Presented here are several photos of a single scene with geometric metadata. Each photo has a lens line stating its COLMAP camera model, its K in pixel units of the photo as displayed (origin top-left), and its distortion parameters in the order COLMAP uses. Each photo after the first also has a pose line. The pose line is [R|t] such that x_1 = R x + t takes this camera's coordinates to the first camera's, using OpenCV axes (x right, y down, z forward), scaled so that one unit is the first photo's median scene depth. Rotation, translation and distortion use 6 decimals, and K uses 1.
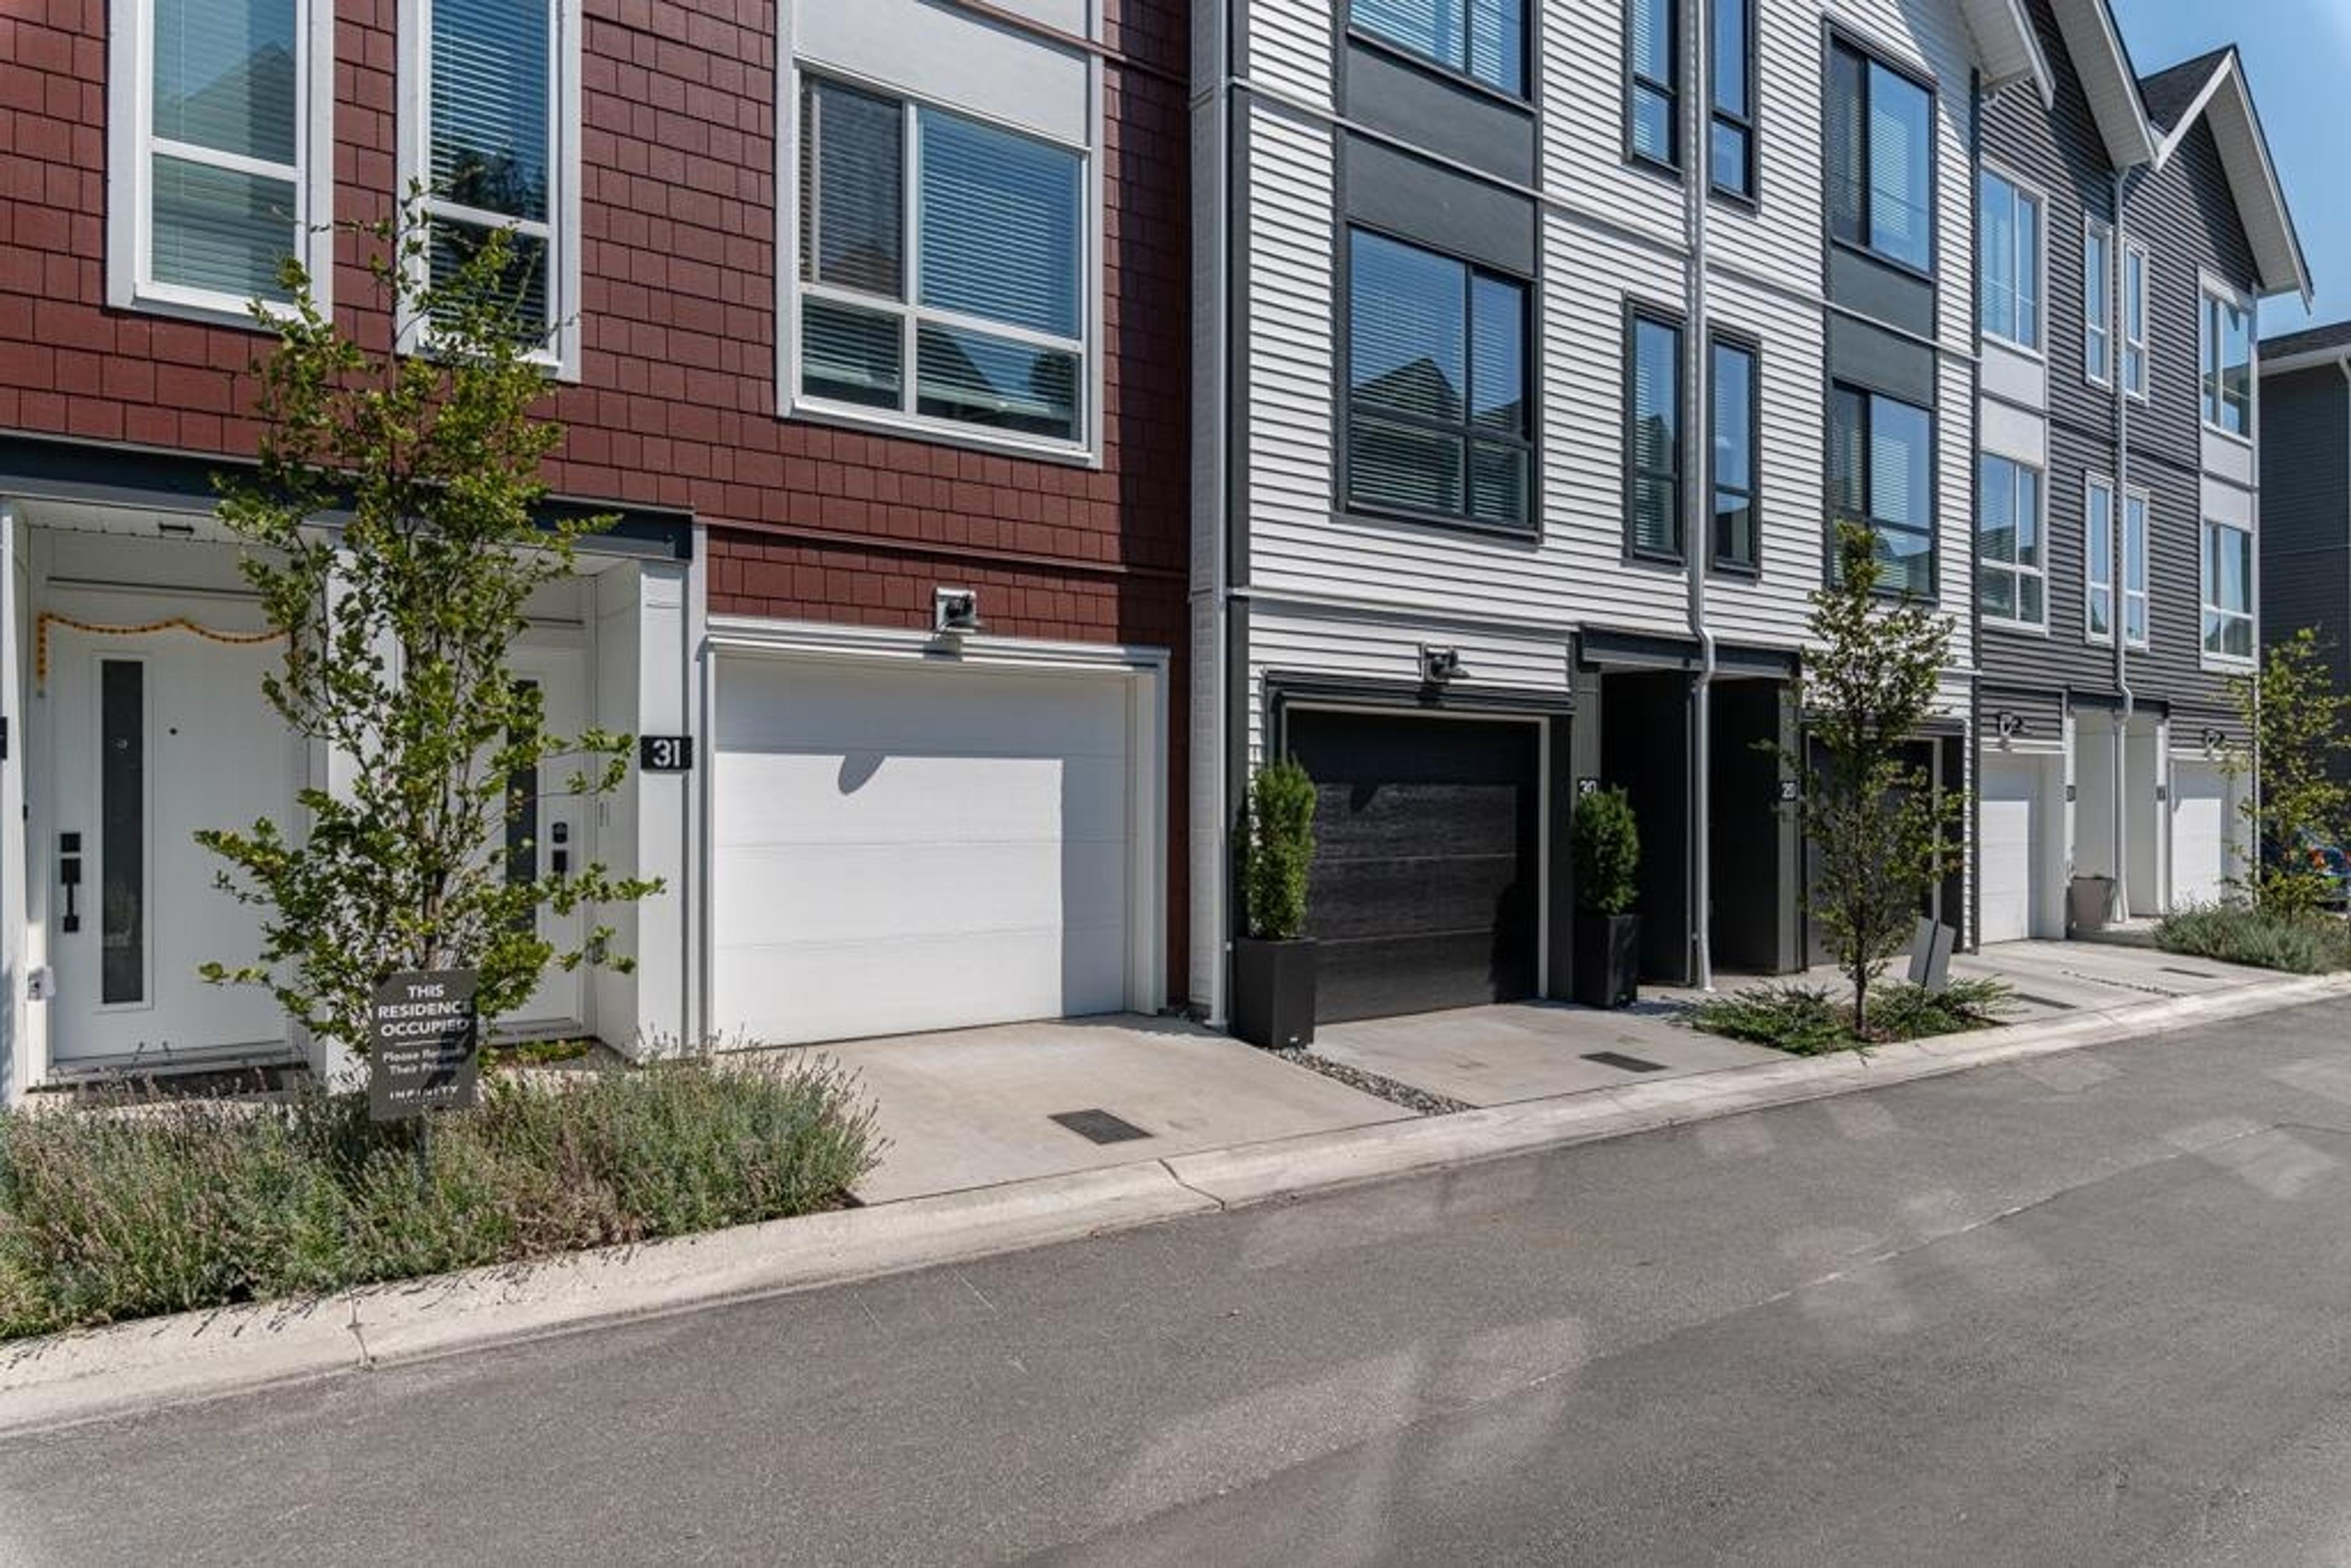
lens RADIAL K [[1422.9, 0, 1179.7], [0, 1422.9, 800.2], [0, 0, 1]] dist [0.000404, -0.001355]
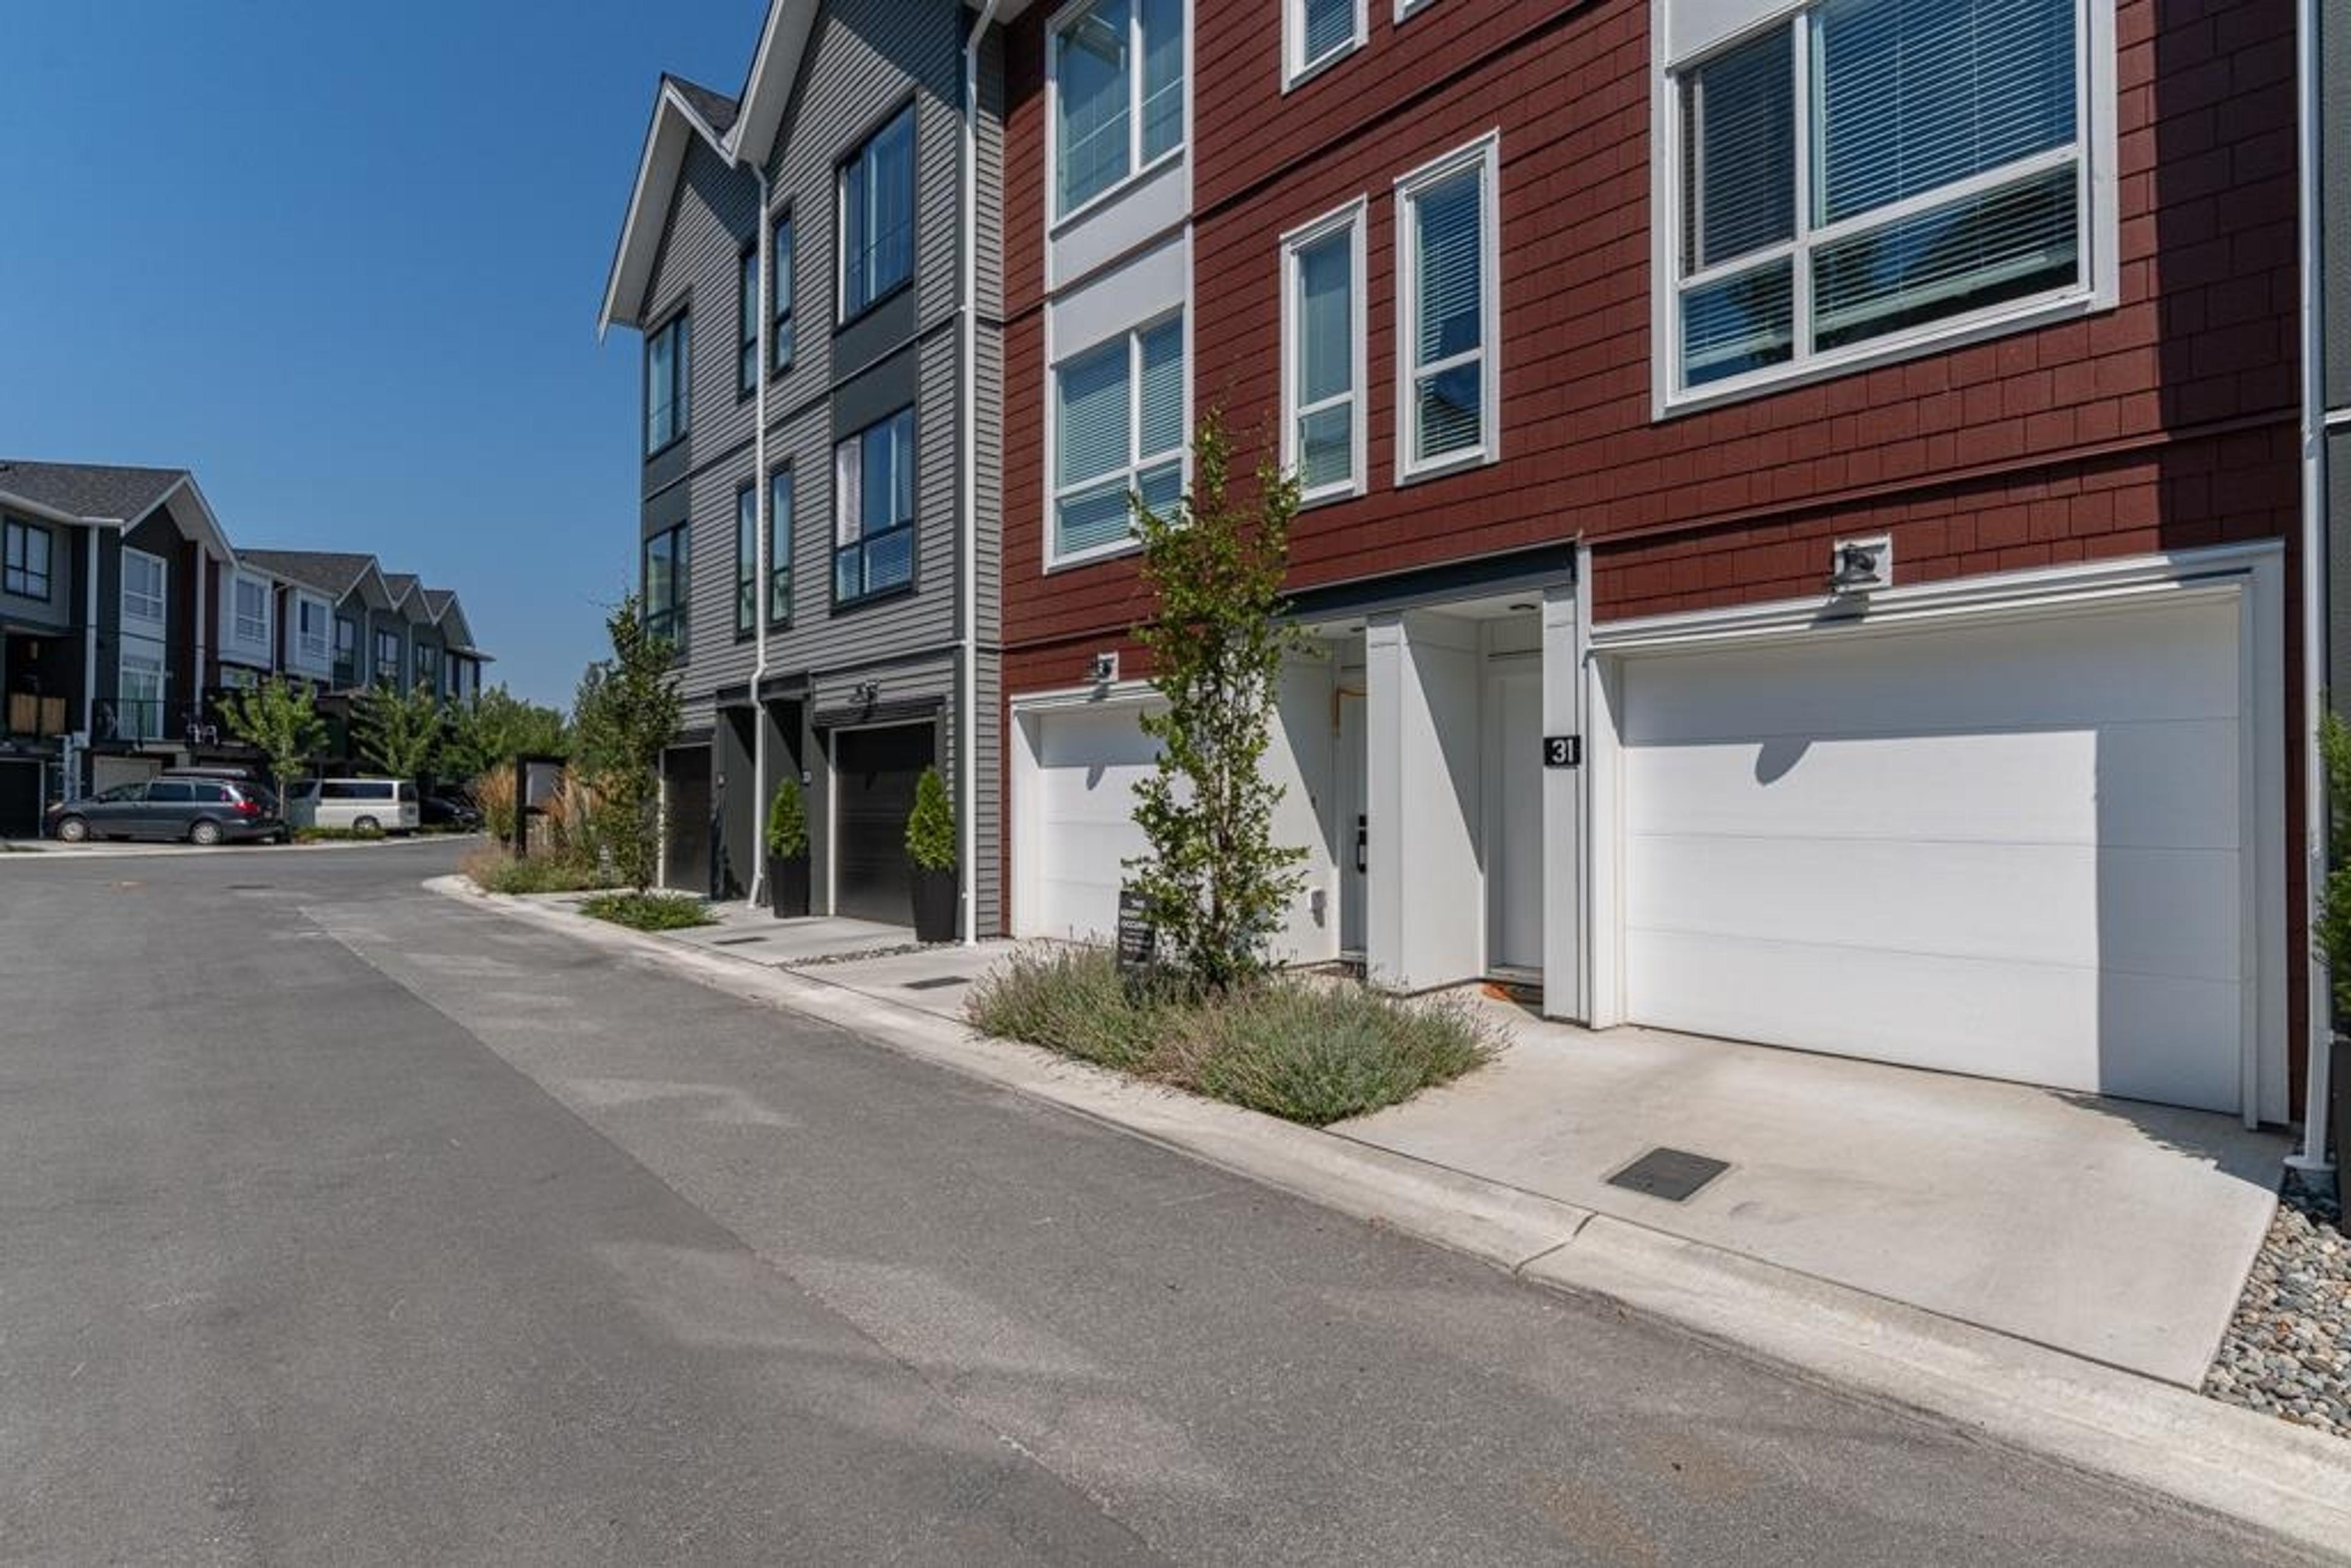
lens RADIAL K [[1180.2, 0, 1162.8], [0, 1180.2, 787.1], [0, 0, 1]] dist [0.001221, -0.000468]
pose [[0.090972, -0.016668, -0.995714, 0.469782], [-0.000750, 0.999858, -0.016806, 0.010468], [0.995853, 0.002275, 0.090946, 0.489521]]
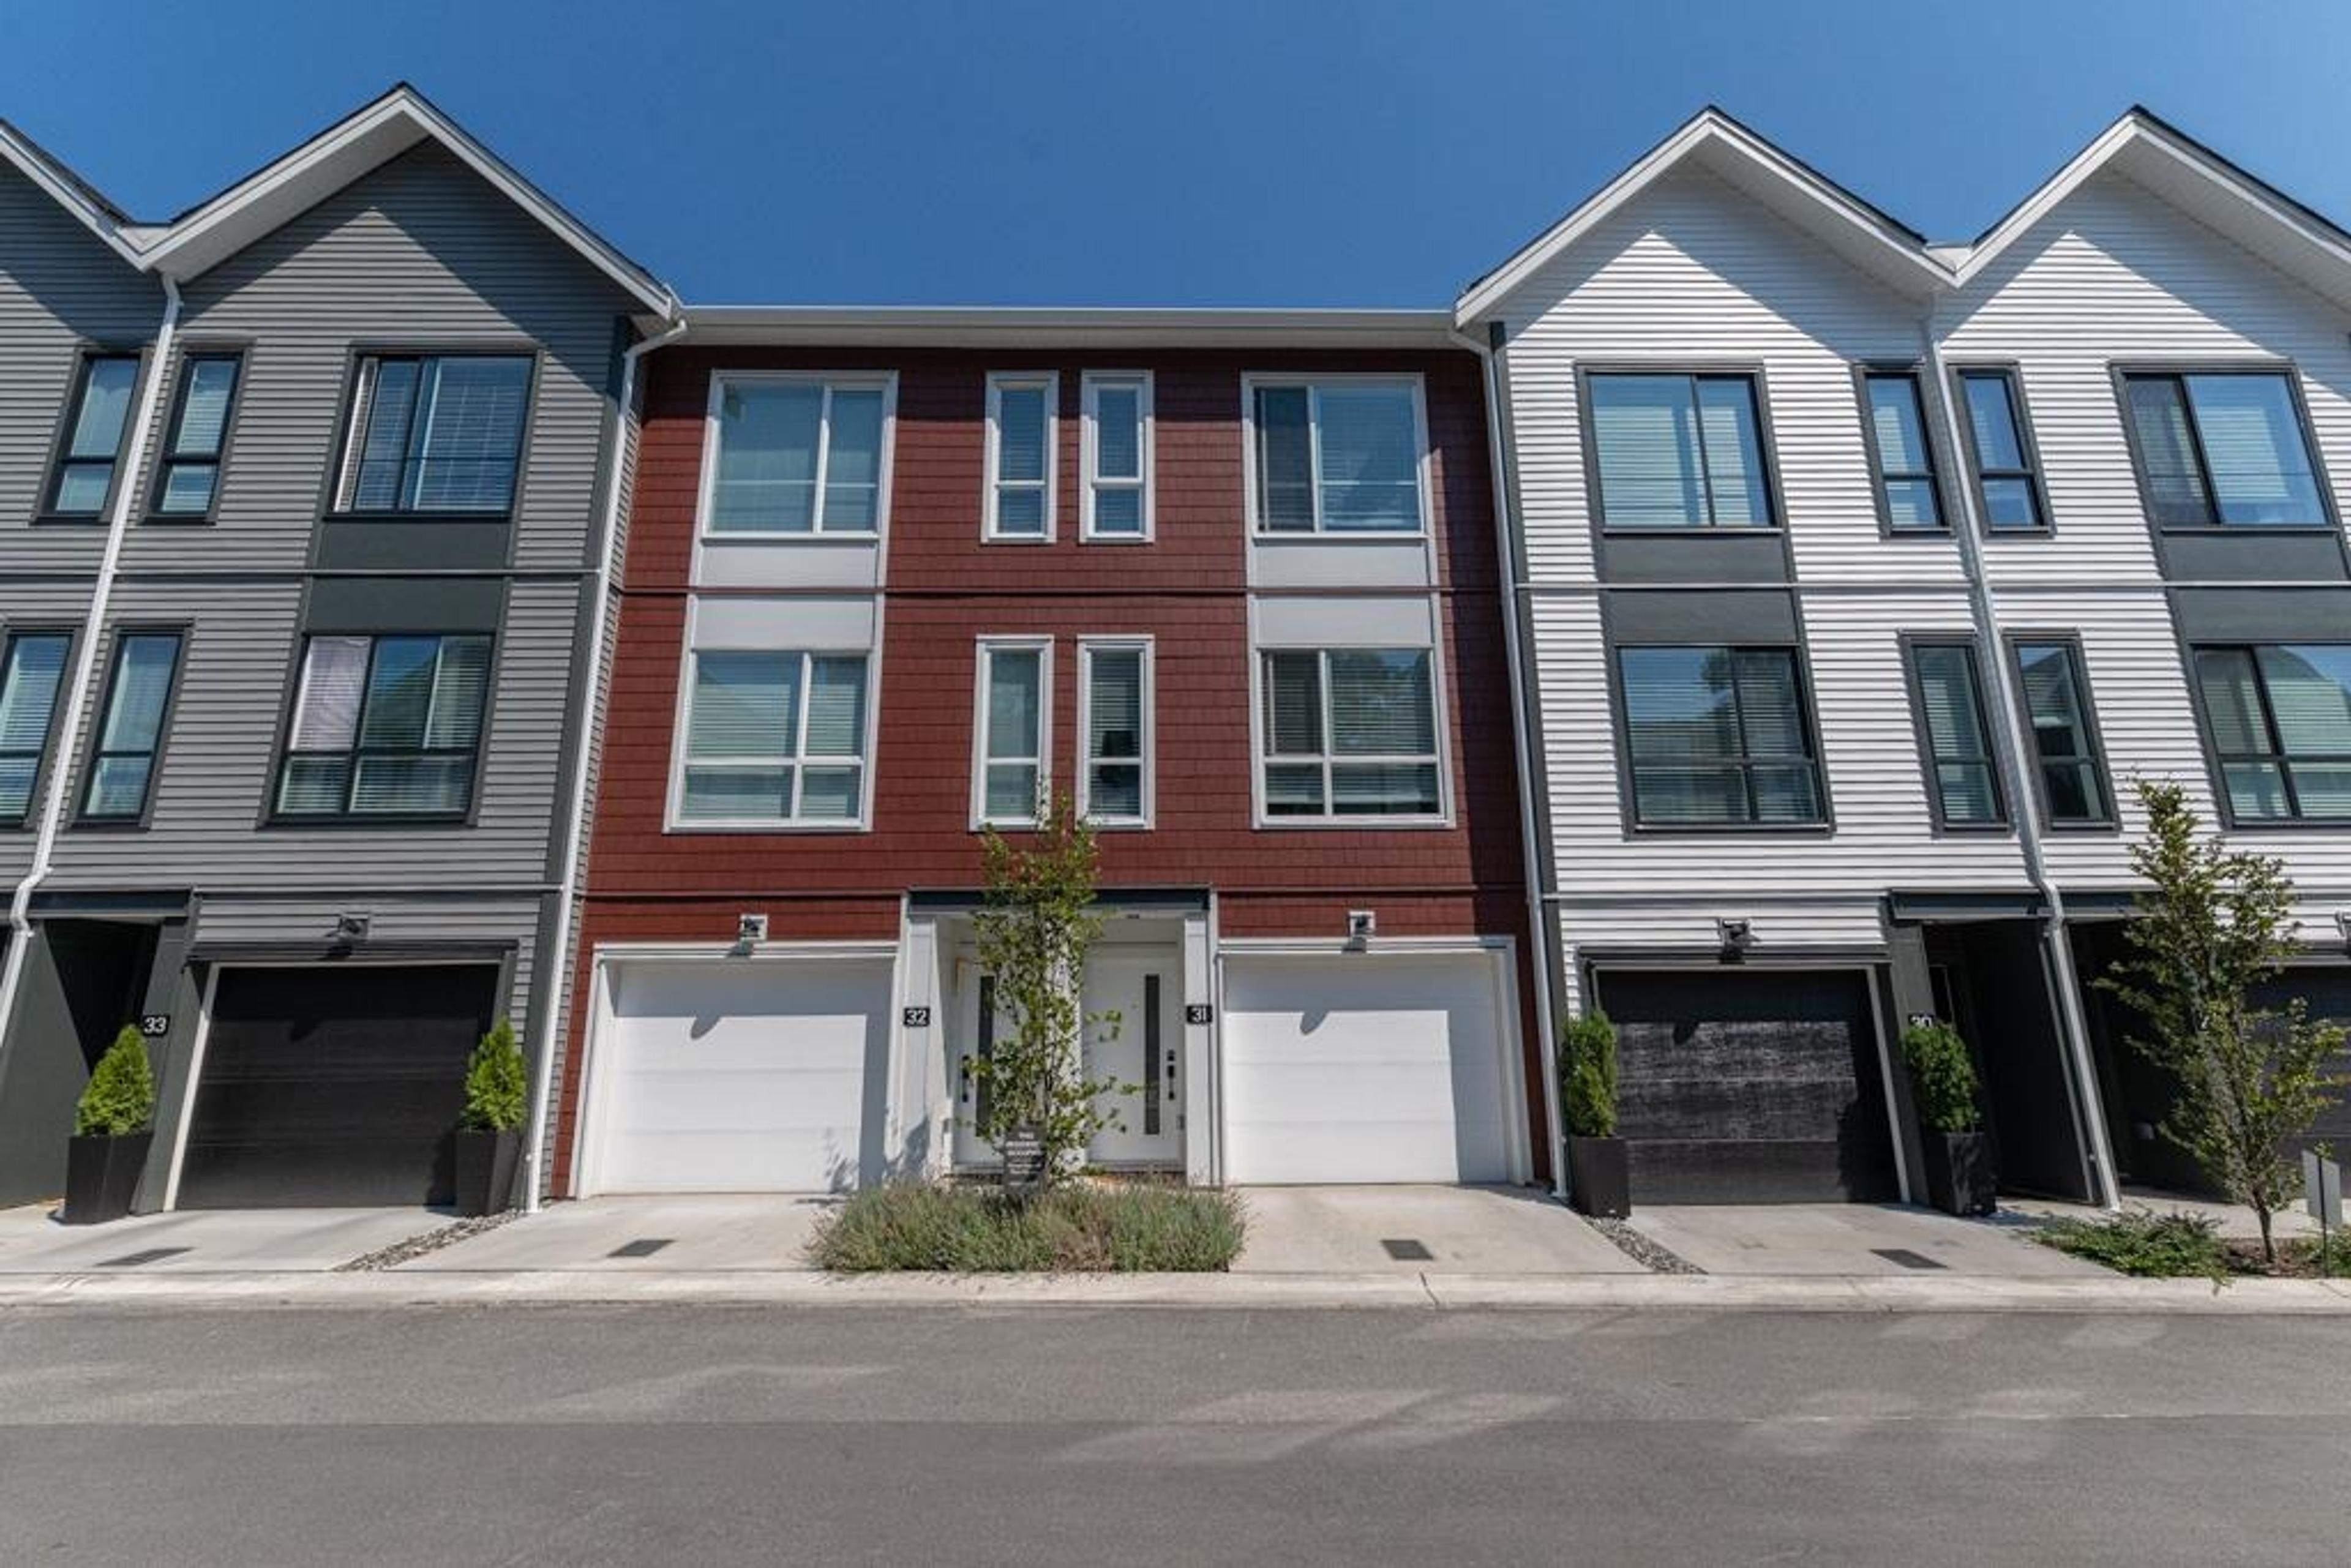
lens RADIAL K [[1025.1, 0, 1175.5], [0, 1025.1, 784.0], [0, 0, 1]] dist [0.006593, 0.000337]
pose [[0.818993, -0.137012, -0.557206, 0.346402], [0.011548, 0.974813, -0.222725, -0.023232], [0.573688, 0.175976, 0.799947, -0.136966]]
